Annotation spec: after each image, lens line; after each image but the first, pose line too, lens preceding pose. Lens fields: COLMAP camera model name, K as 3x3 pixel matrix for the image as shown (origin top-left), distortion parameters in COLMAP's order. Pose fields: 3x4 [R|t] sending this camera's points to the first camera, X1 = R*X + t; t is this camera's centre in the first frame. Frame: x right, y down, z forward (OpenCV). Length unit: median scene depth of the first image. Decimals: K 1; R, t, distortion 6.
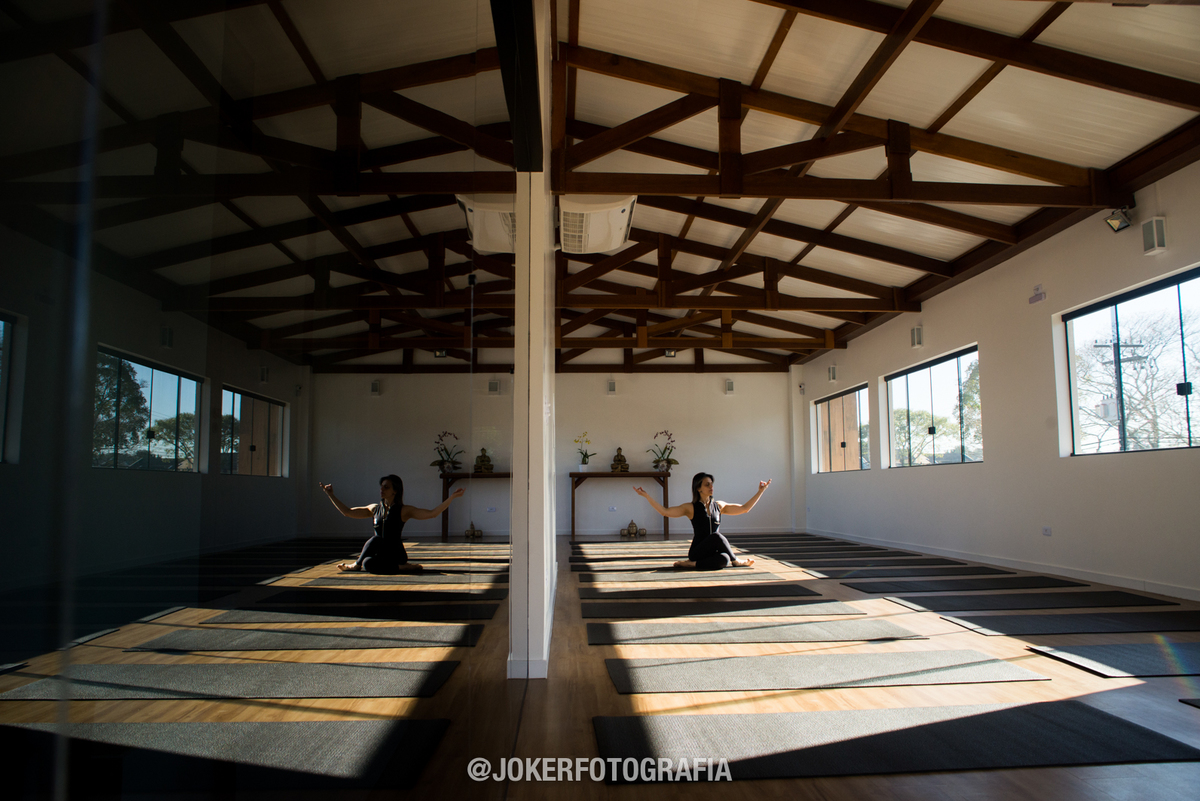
lens RADIAL K [[851.4, 0, 606.1], [0, 851.4, 402.6], [0, 0, 1]] dist [-0.044992, -0.001448]
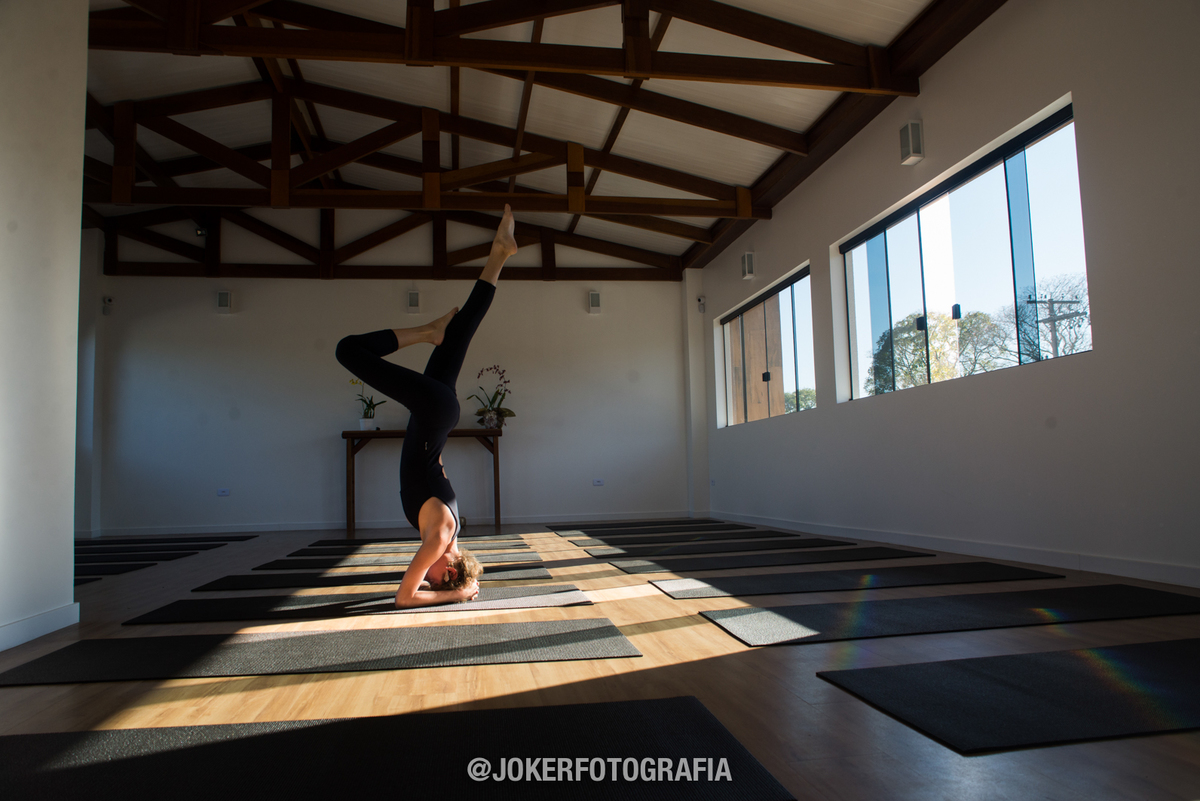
lens RADIAL K [[851.4, 0, 597.4], [0, 851.4, 402.2], [0, 0, 1]] dist [-0.044992, -0.001448]
pose [[0.994876, -0.010228, 0.100583, 0.082336], [0.009106, 0.999891, 0.011610, 0.054332], [-0.100690, -0.010634, 0.994861, 0.347194]]
